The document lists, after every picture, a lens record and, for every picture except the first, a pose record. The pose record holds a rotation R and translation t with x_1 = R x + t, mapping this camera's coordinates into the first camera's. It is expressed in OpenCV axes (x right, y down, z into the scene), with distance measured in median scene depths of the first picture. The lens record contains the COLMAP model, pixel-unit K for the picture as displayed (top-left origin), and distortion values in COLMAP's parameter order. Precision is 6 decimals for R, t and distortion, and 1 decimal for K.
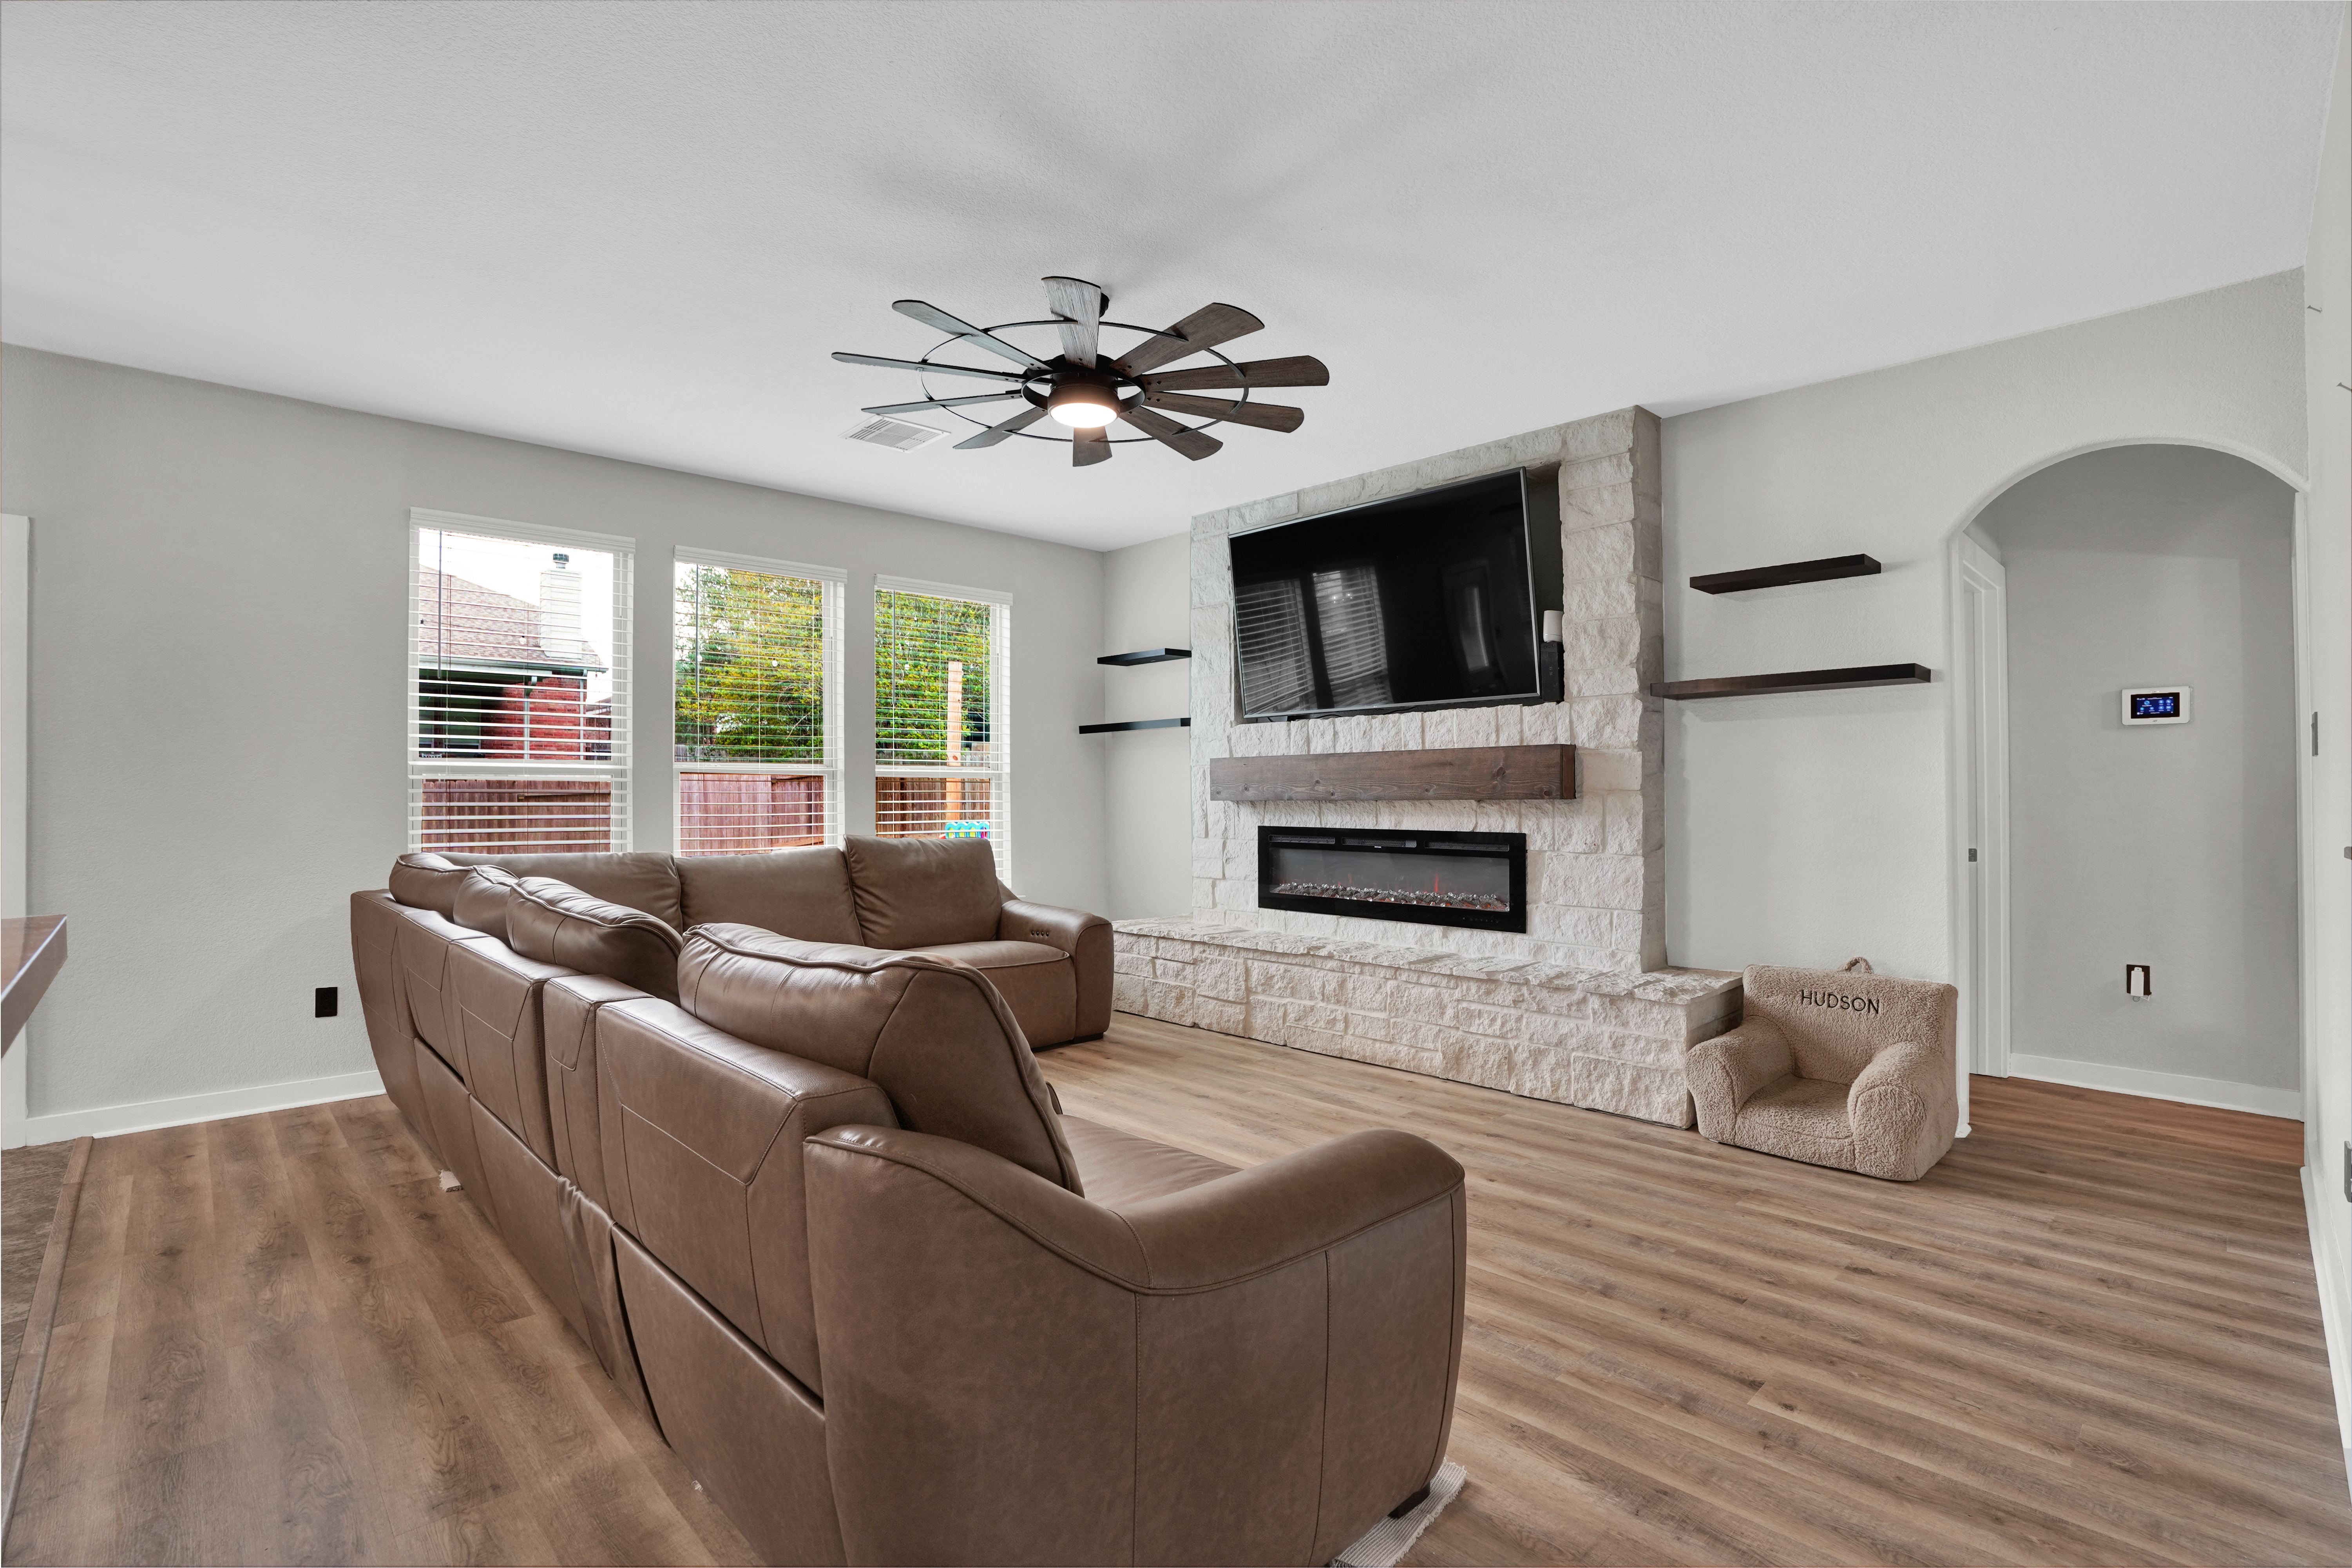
lens RADIAL K [[1088.7, 0, 1170.3], [0, 1088.7, 790.5], [0, 0, 1]] dist [-0.062525, 0.023804]
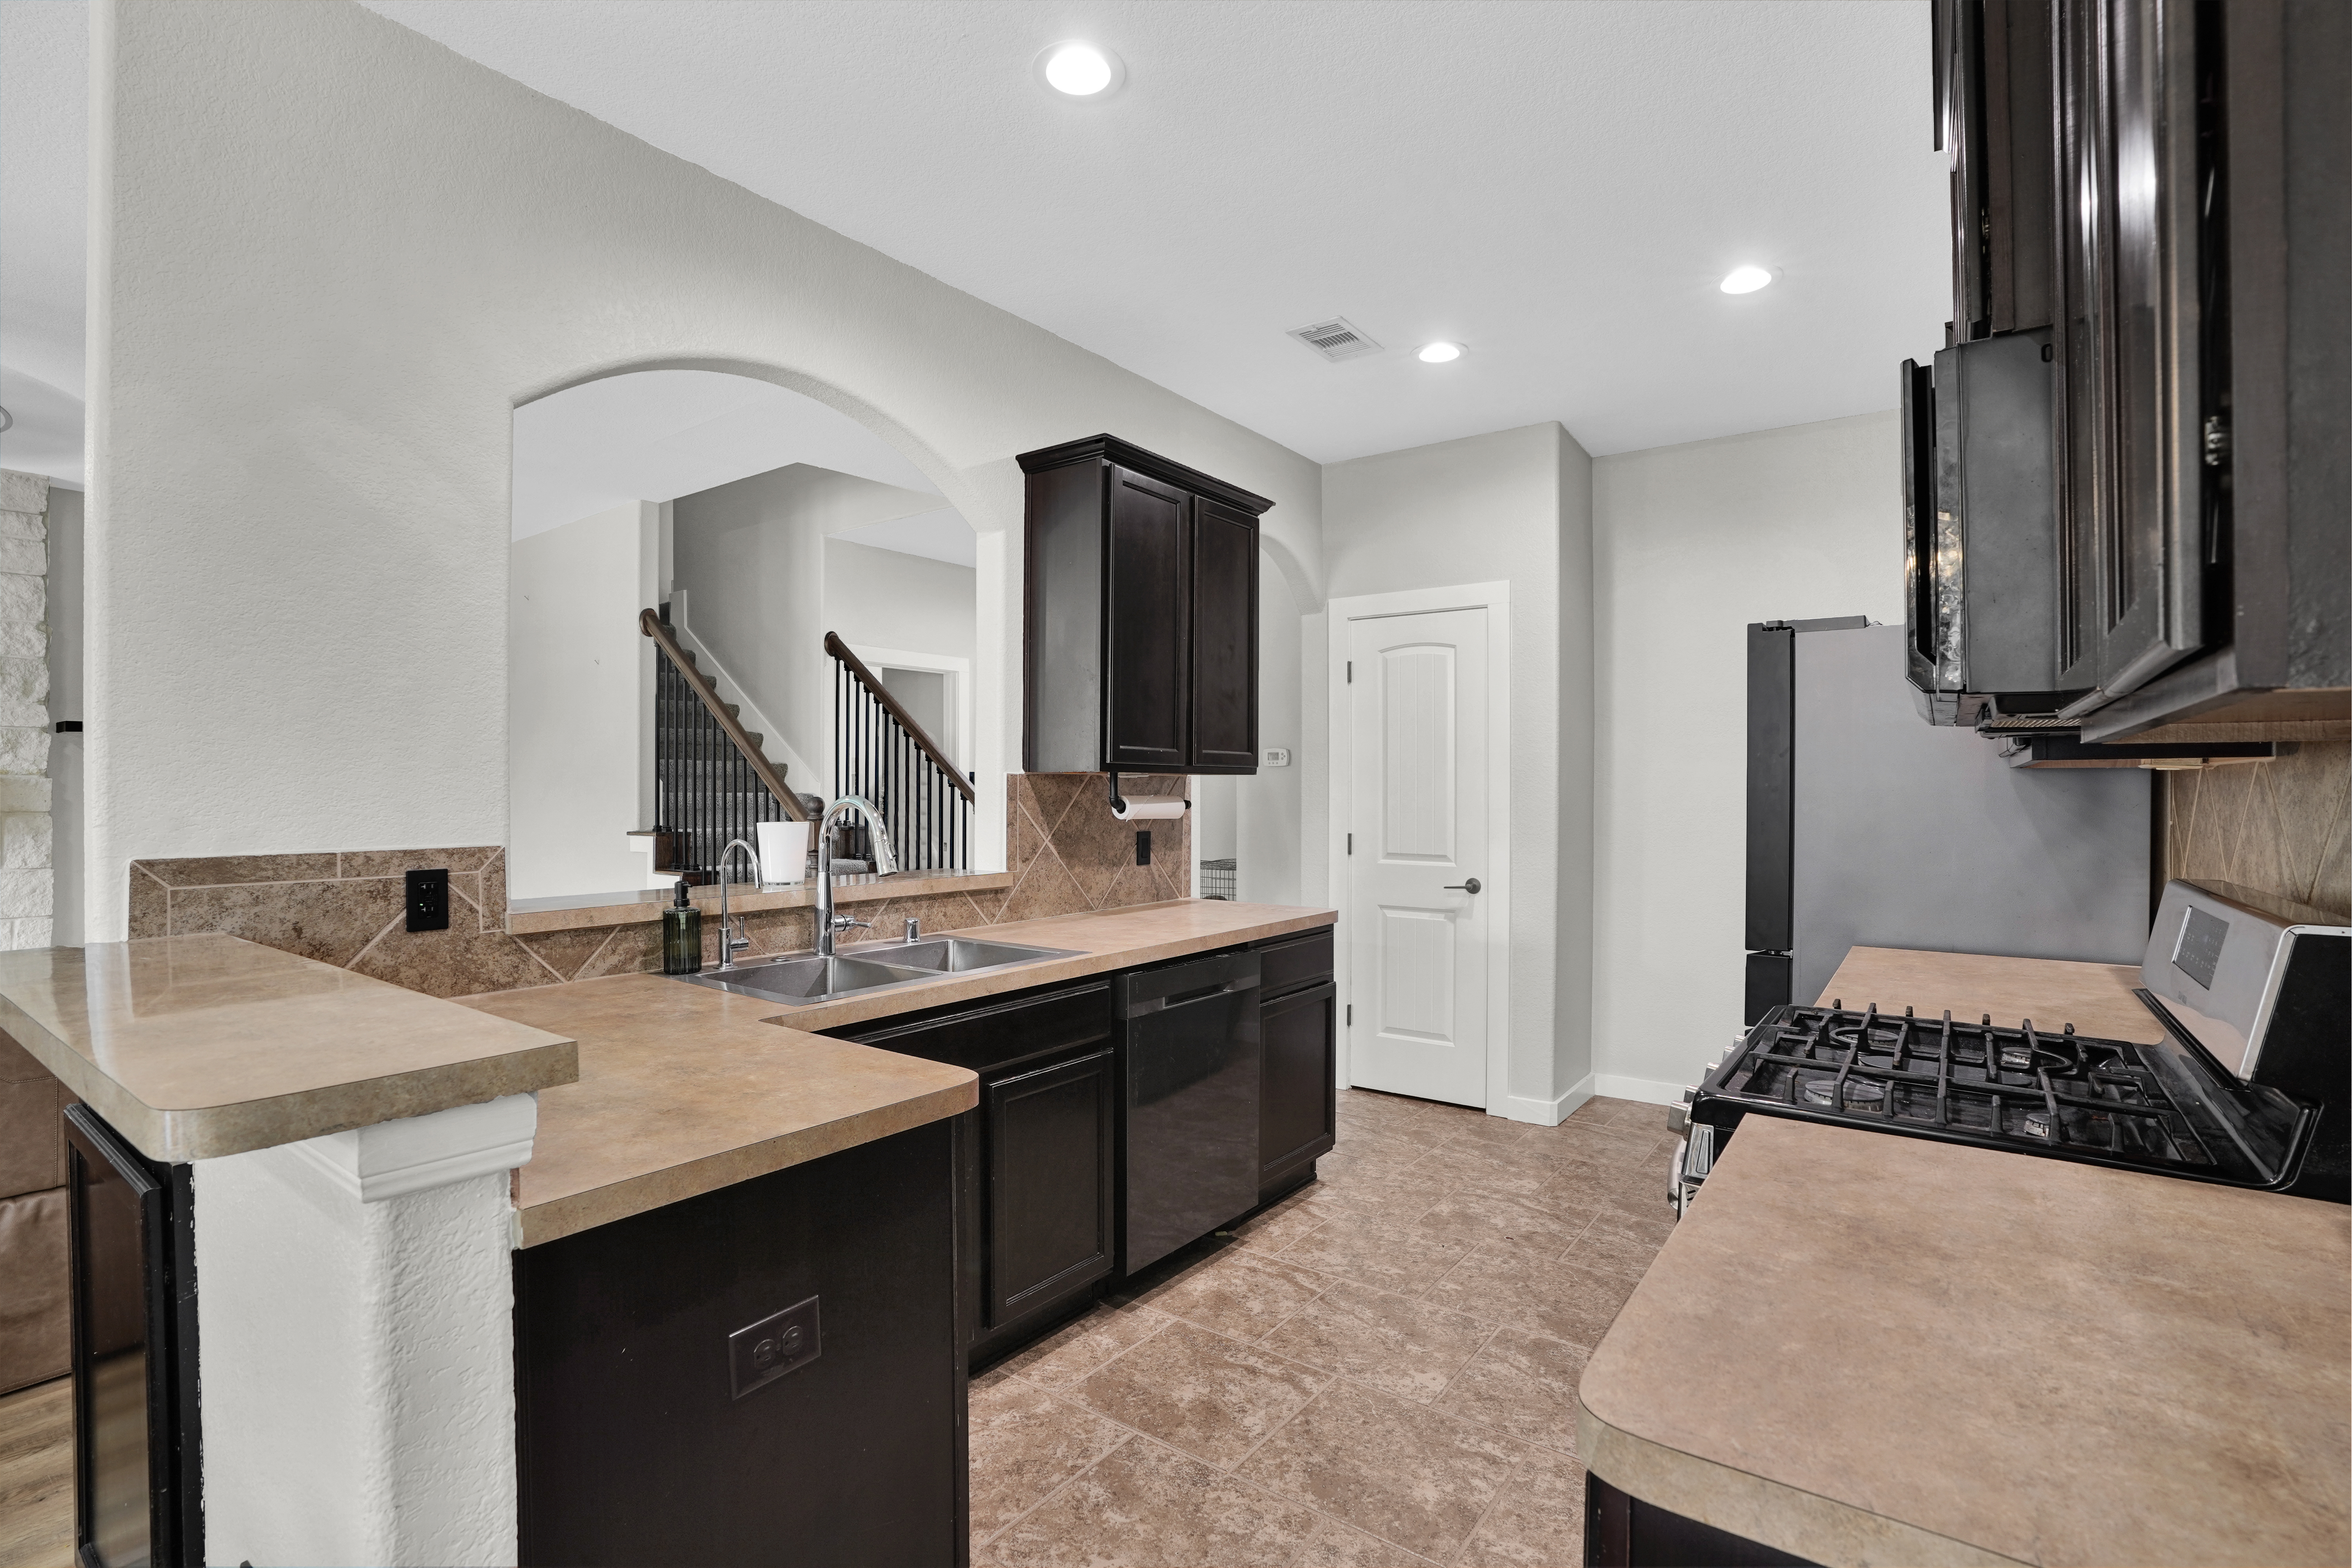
lens RADIAL K [[1088.9, 0, 1170.3], [0, 1088.9, 790.5], [0, 0, 1]] dist [-0.062525, 0.023804]
pose [[-0.164458, -0.001177, 0.986383, -0.835828], [-0.004885, 0.999988, 0.000378, -0.028084], [-0.986372, -0.004756, -0.164462, -0.005050]]
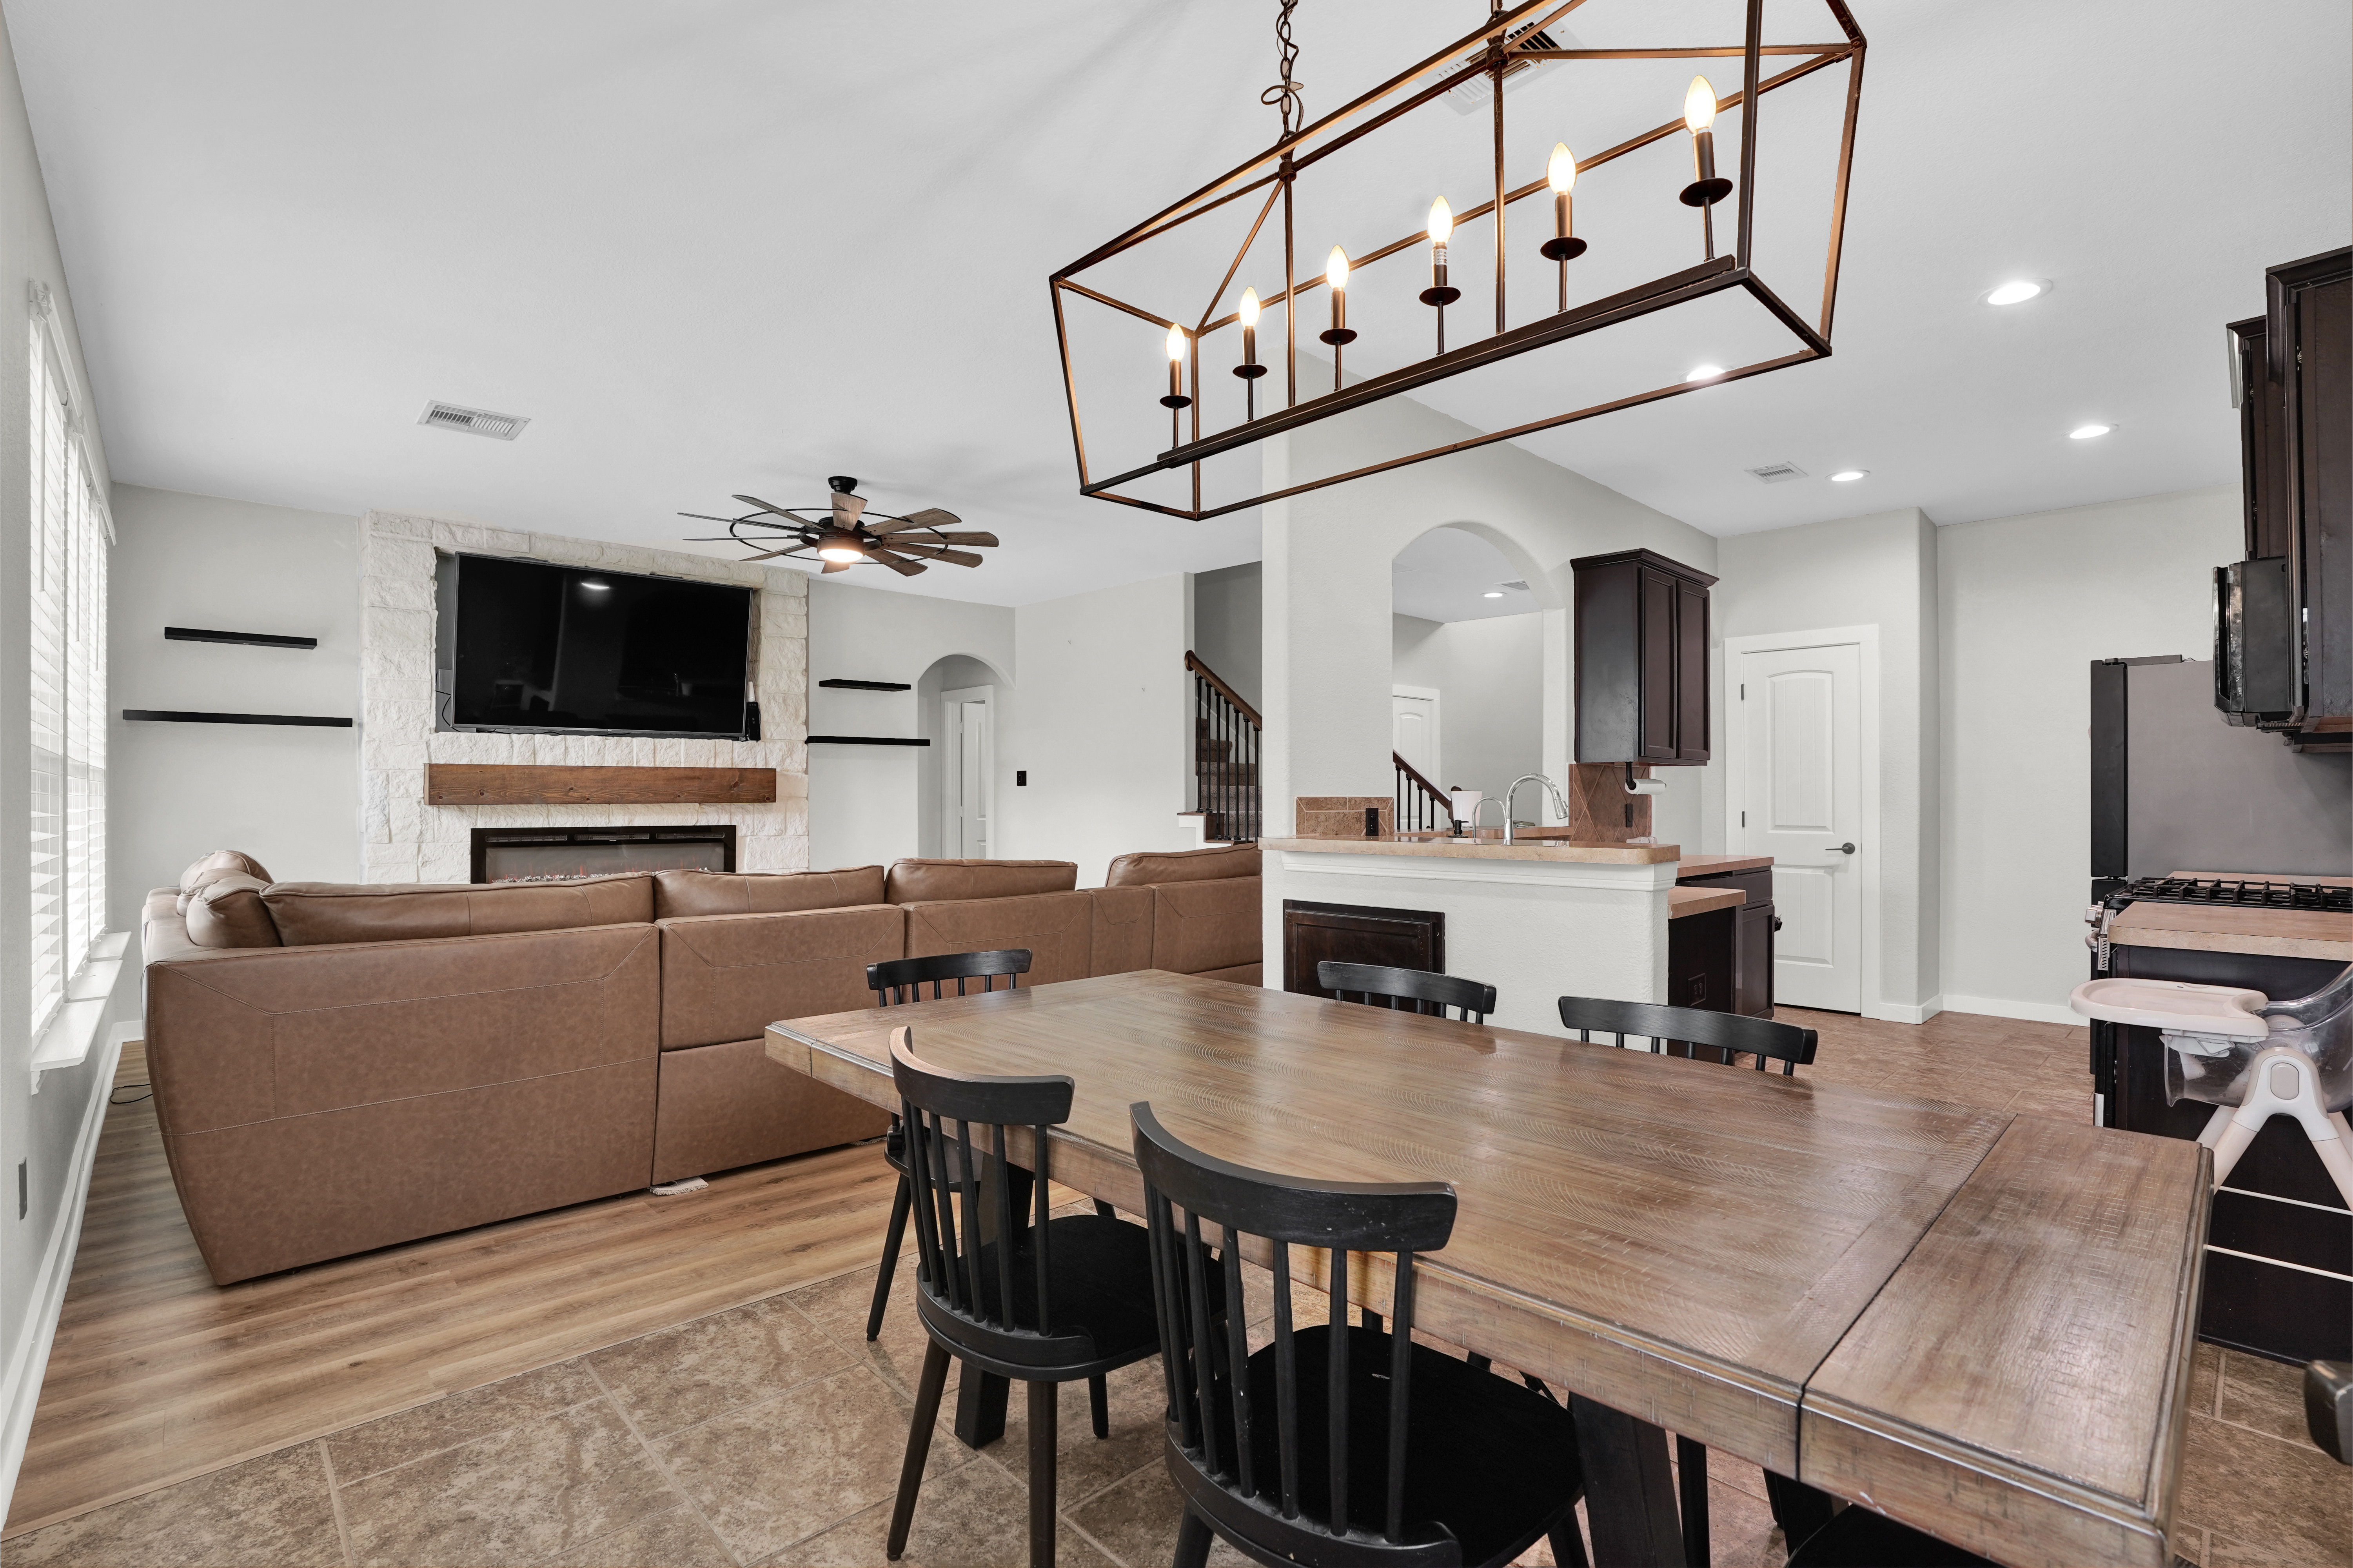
lens RADIAL K [[1089.3, 0, 1170.8], [0, 1089.3, 790.5], [0, 0, 1]] dist [-0.062525, 0.023804]
pose [[0.010145, 0.008757, 0.999910, -1.239347], [-0.004309, 0.999953, -0.008714, 0.001352], [-0.999939, -0.004220, 0.010182, 0.390073]]
